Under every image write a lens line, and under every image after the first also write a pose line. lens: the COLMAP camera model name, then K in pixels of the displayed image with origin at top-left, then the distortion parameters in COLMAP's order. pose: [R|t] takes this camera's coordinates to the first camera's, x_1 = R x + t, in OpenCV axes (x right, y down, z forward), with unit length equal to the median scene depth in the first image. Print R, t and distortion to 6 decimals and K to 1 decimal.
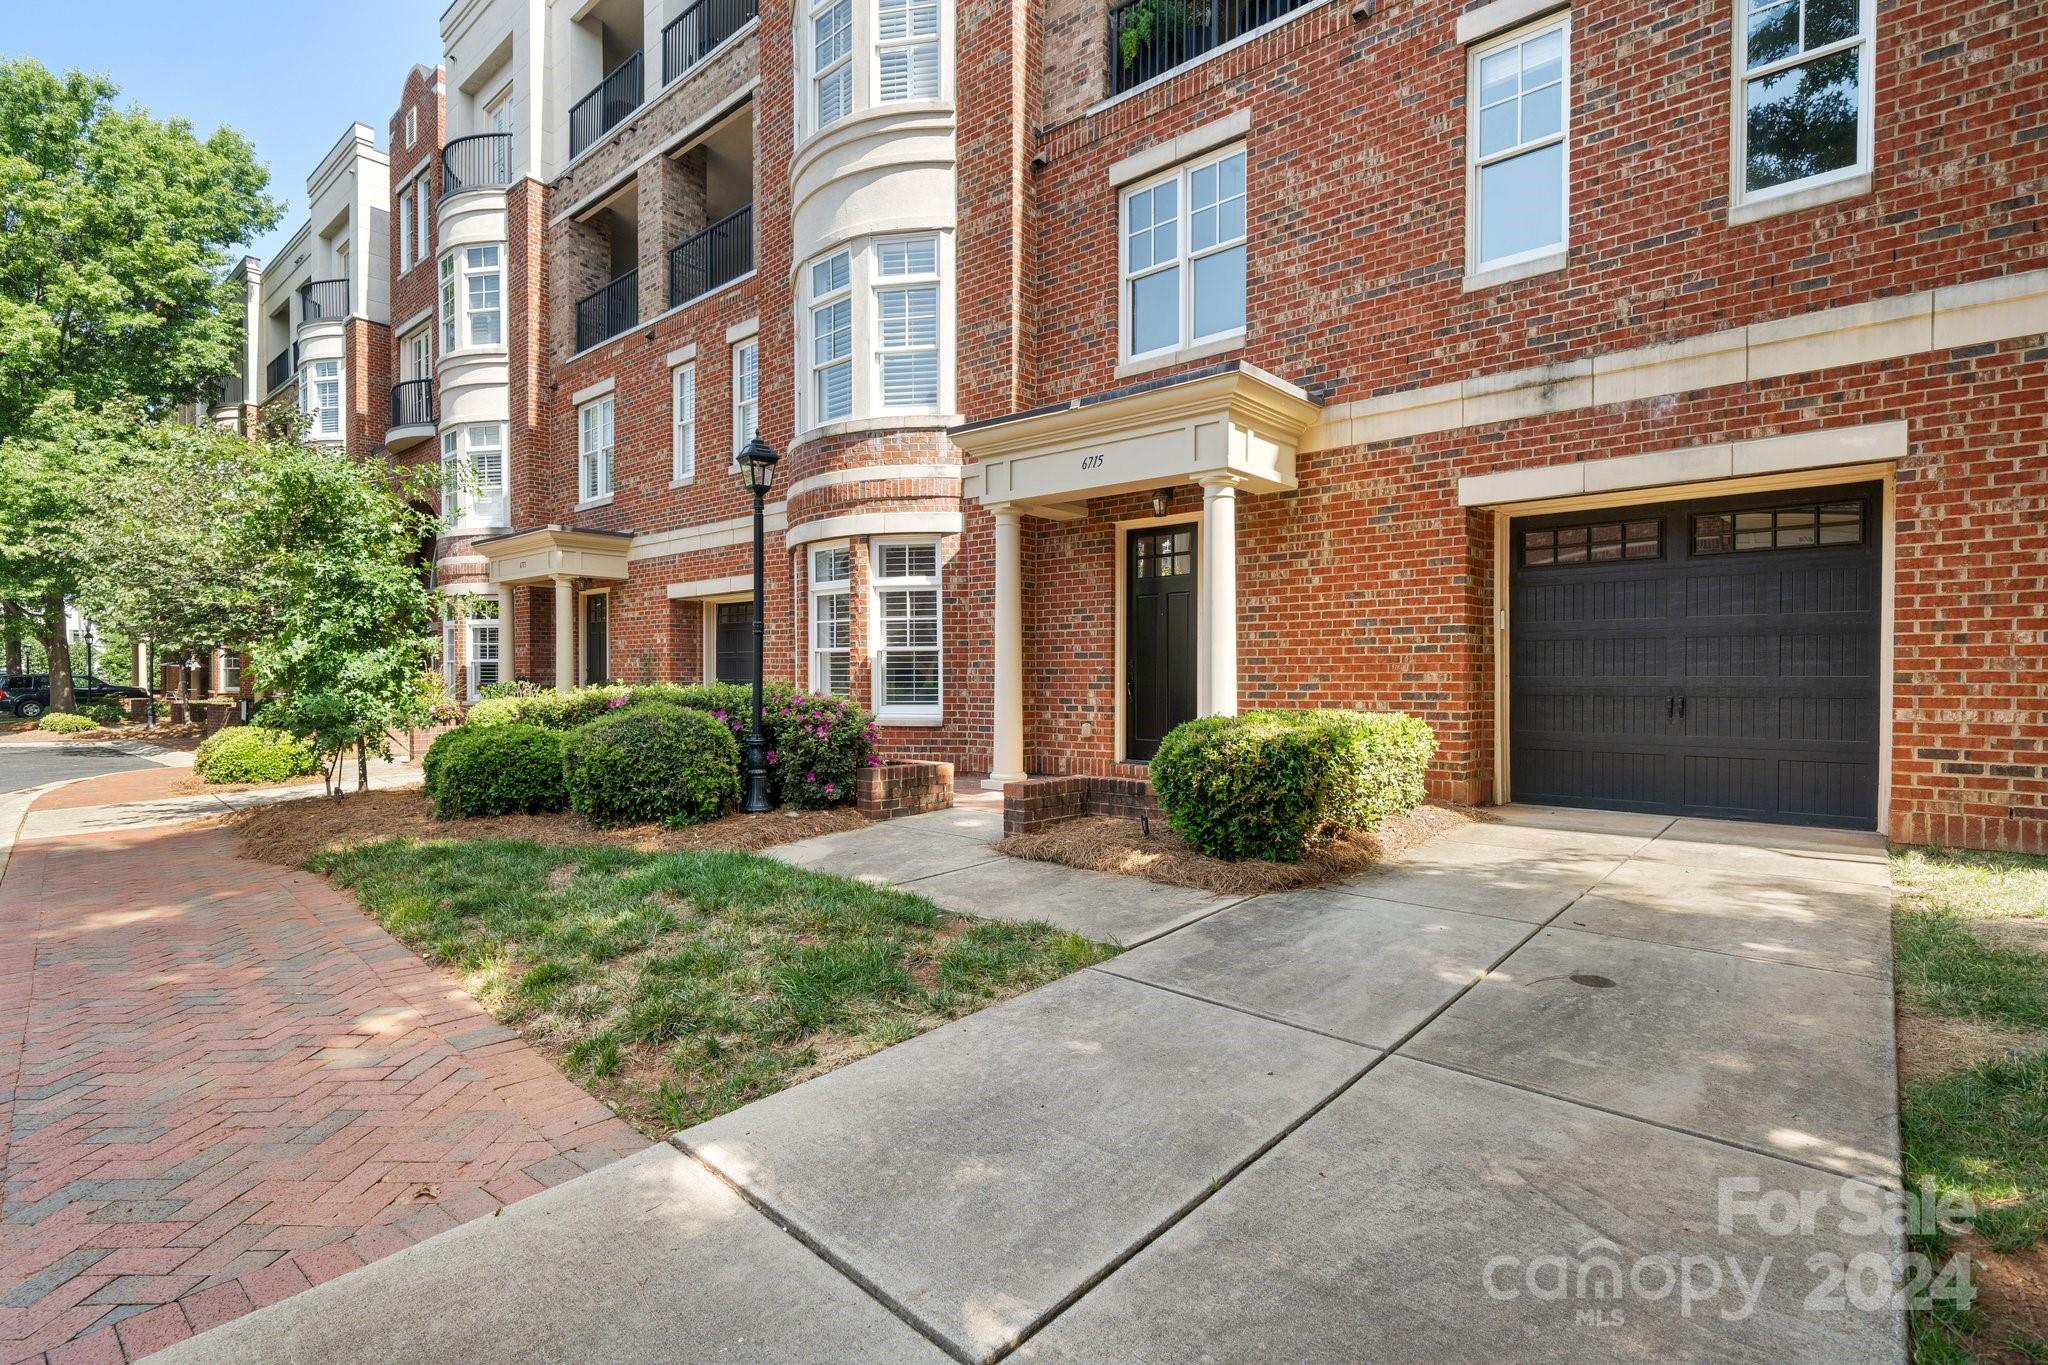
lens RADIAL K [[953.0, 0, 1026.9], [0, 953.0, 690.9], [0, 0, 1]] dist [-0.000033, -0.000177]
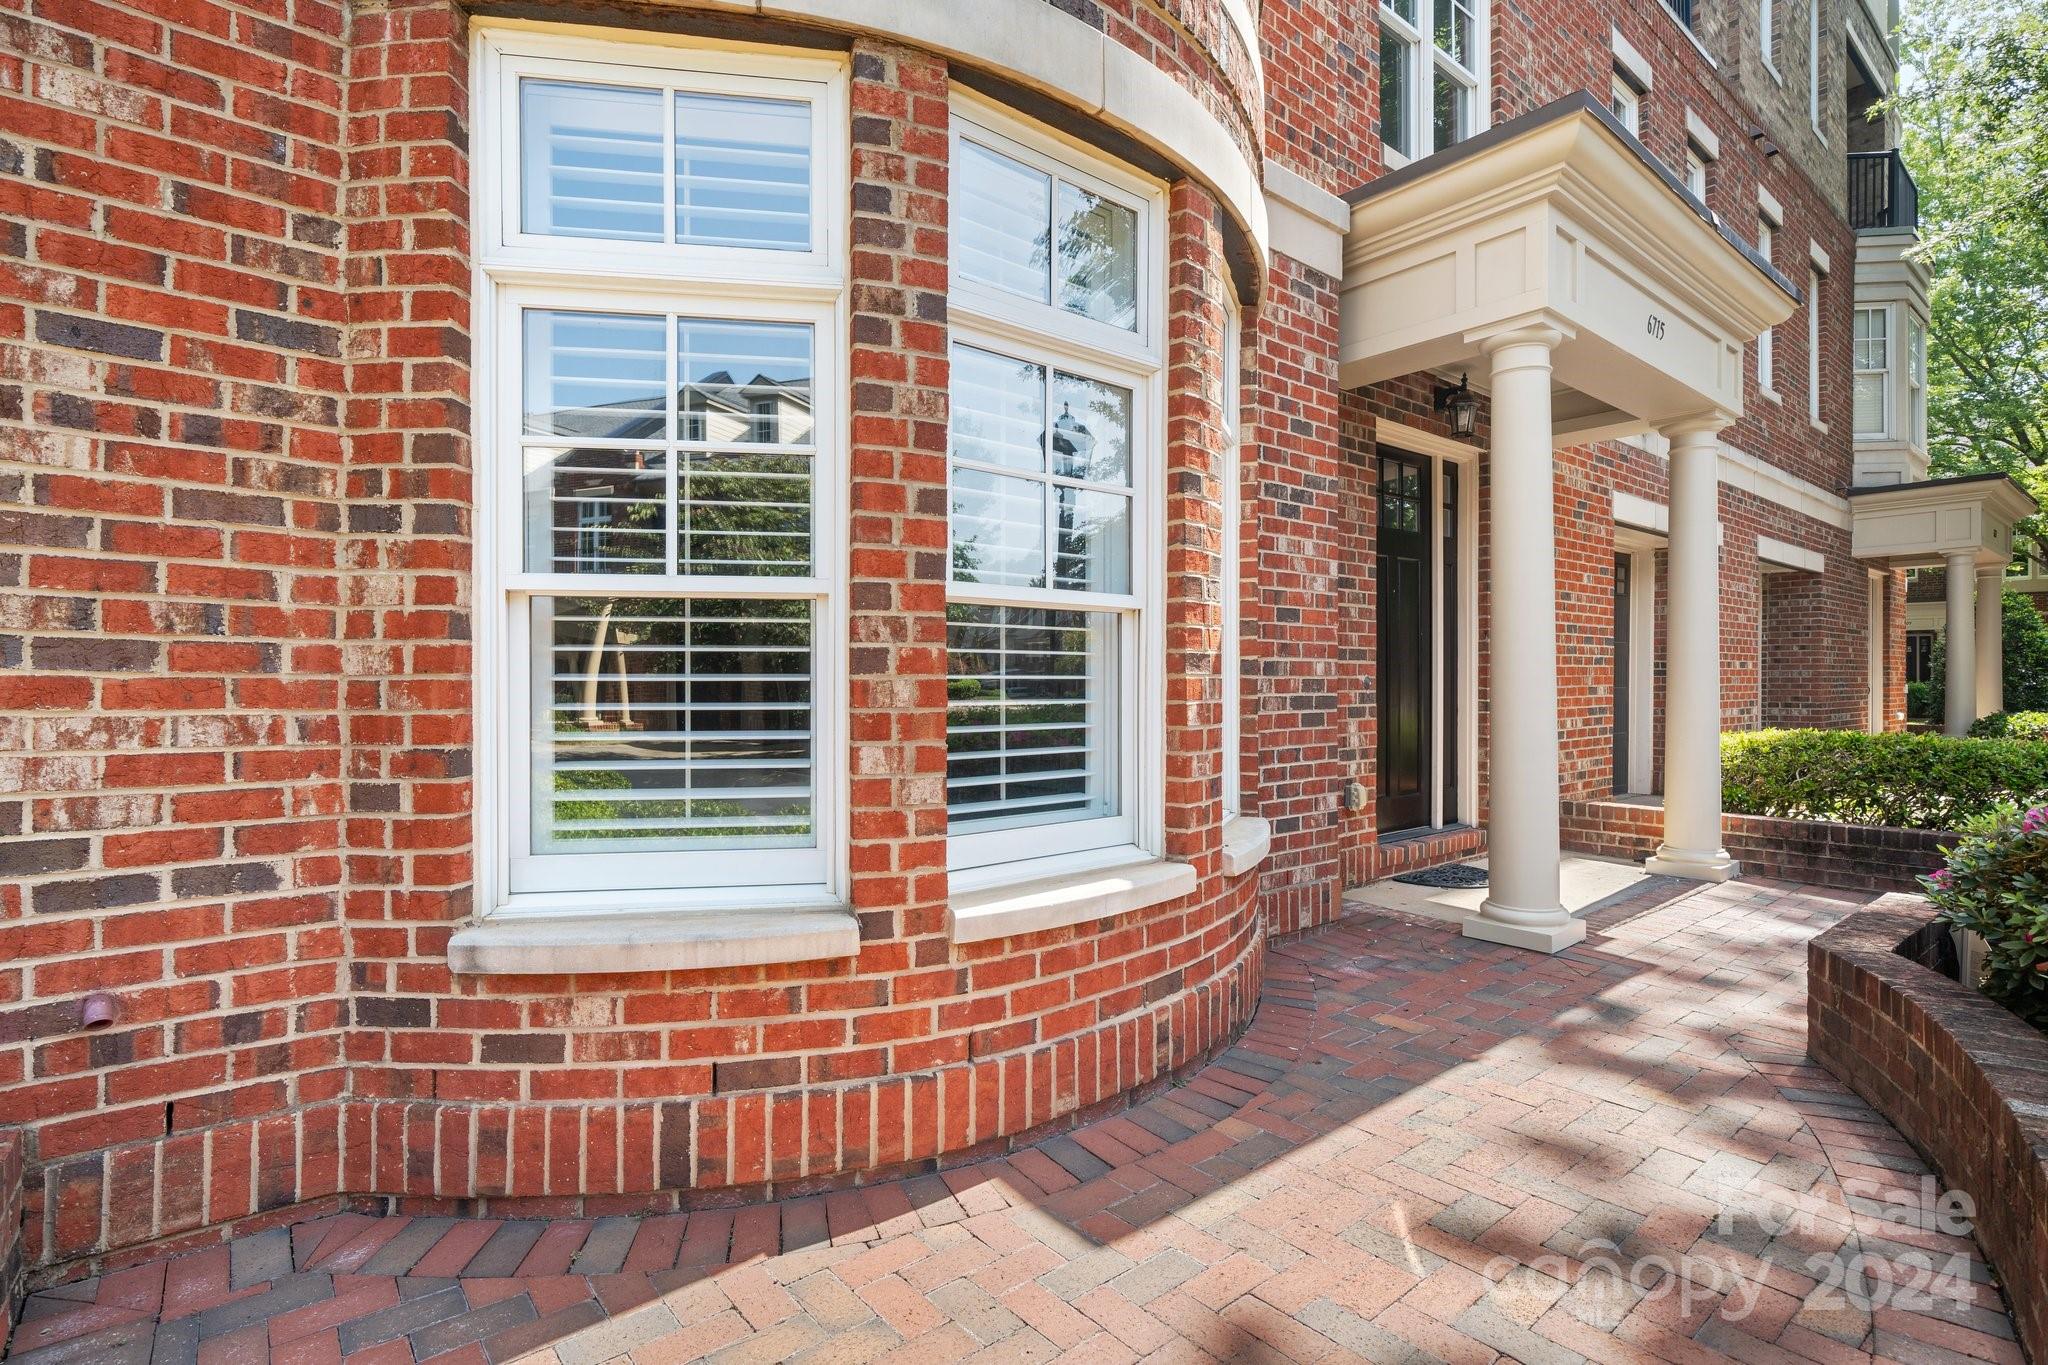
lens RADIAL K [[976.3, 0, 1010.8], [0, 976.3, 677.8], [0, 0, 1]] dist [0.000571, 0.000144]
pose [[0.185830, -0.001105, 0.982581, -0.503041], [0.011350, 0.999935, -0.001022, -0.025766], [-0.982516, 0.011342, 0.185830, 1.088528]]
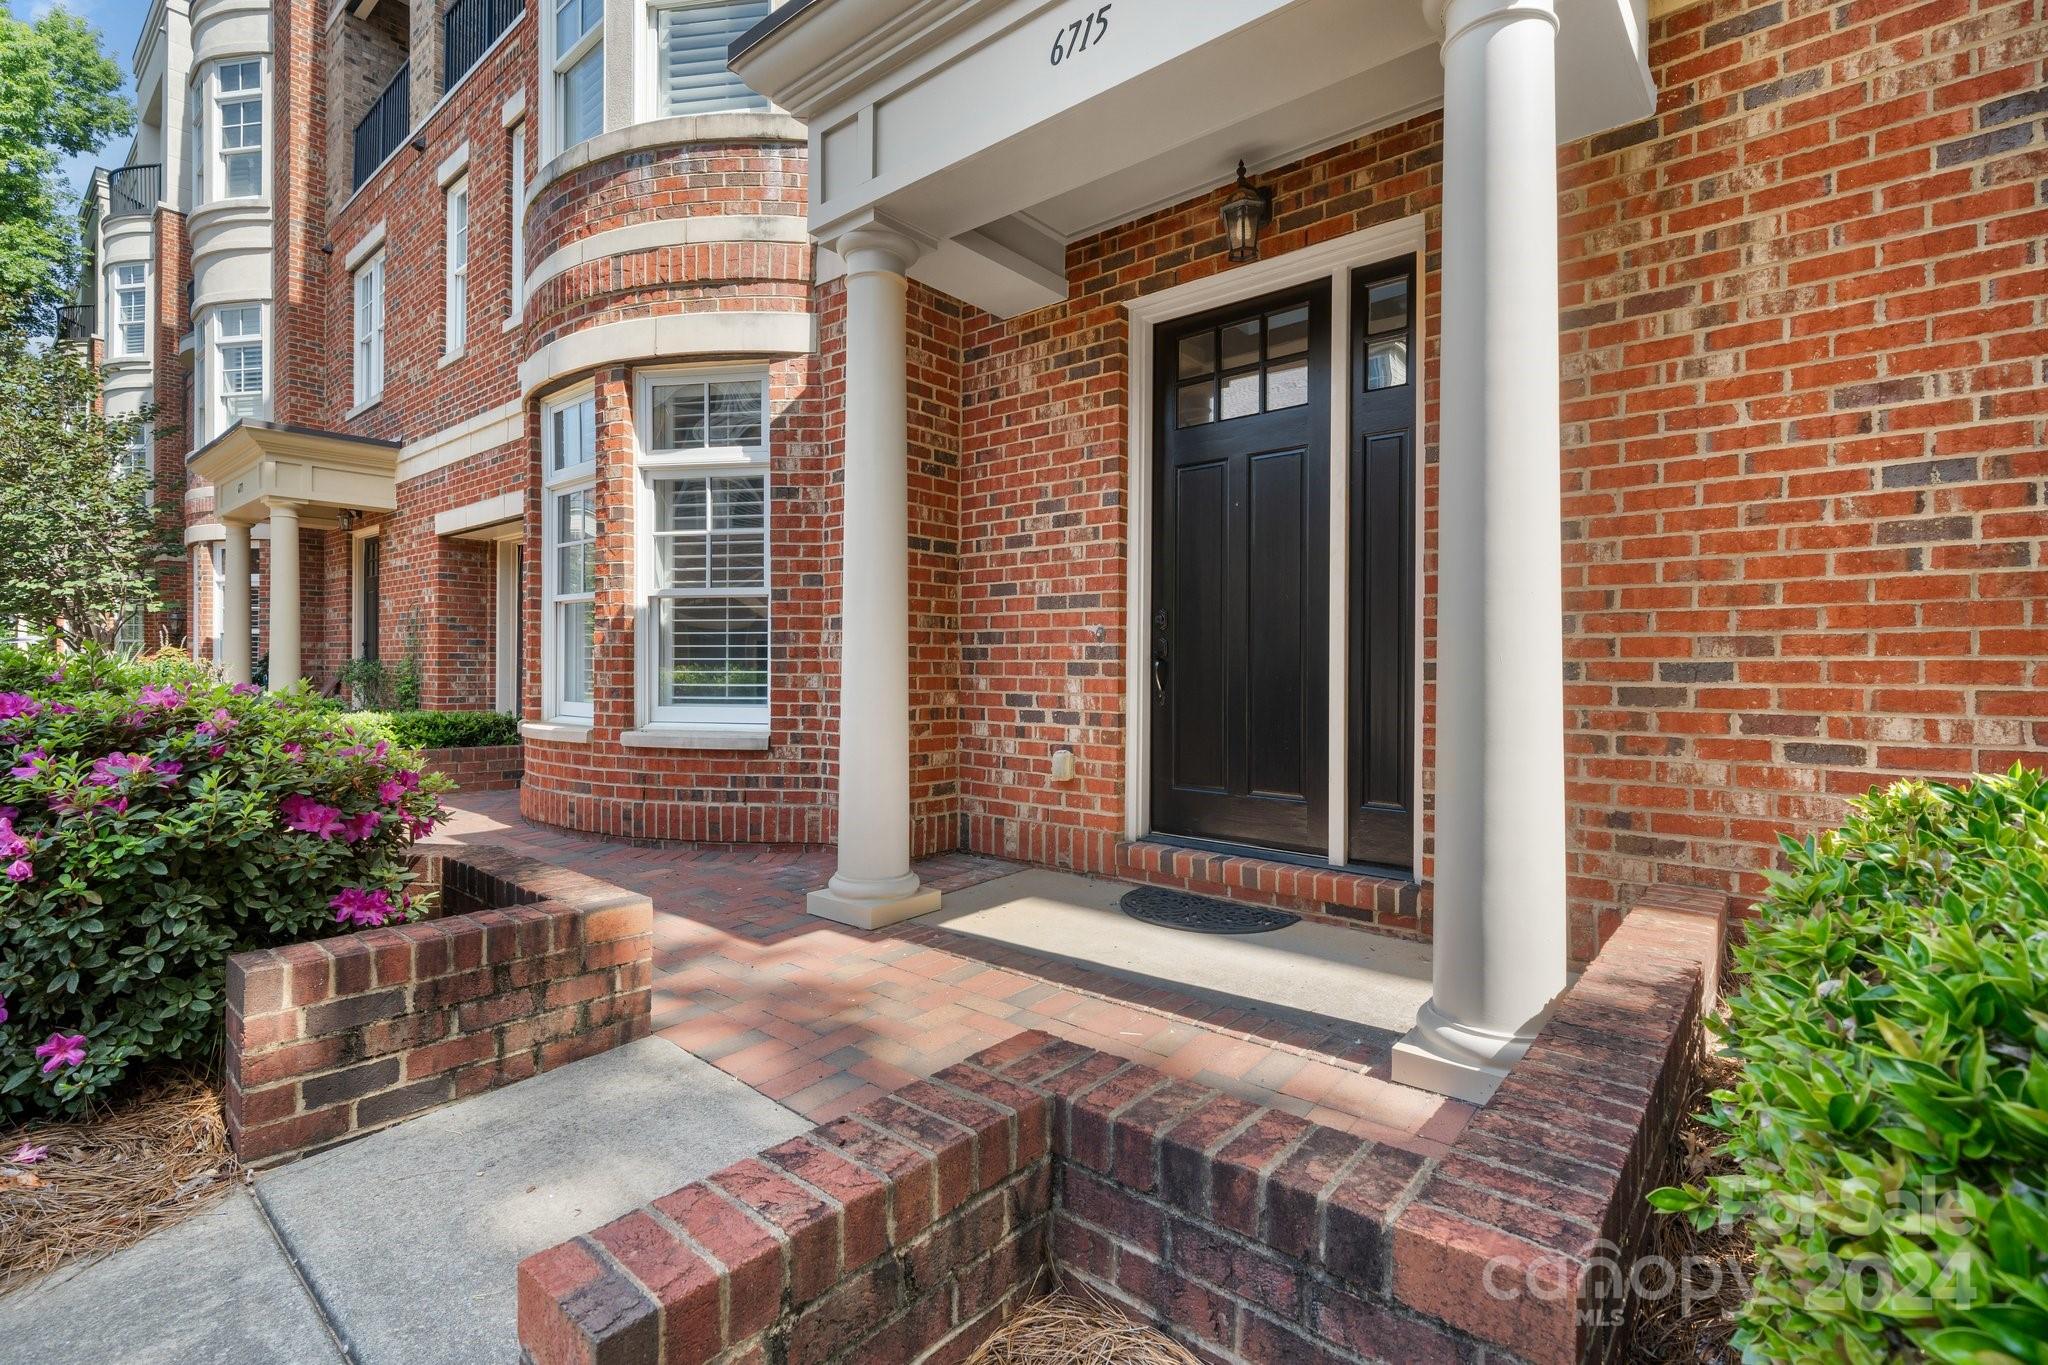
lens RADIAL K [[938.6, 0, 1004.9], [0, 938.6, 666.3], [0, 0, 1]] dist [0.001158, -0.000250]
pose [[0.999950, 0.005095, -0.008659, 0.038605], [-0.005189, 0.999928, -0.010857, -0.001060], [0.008603, 0.010901, 0.999904, 0.551953]]
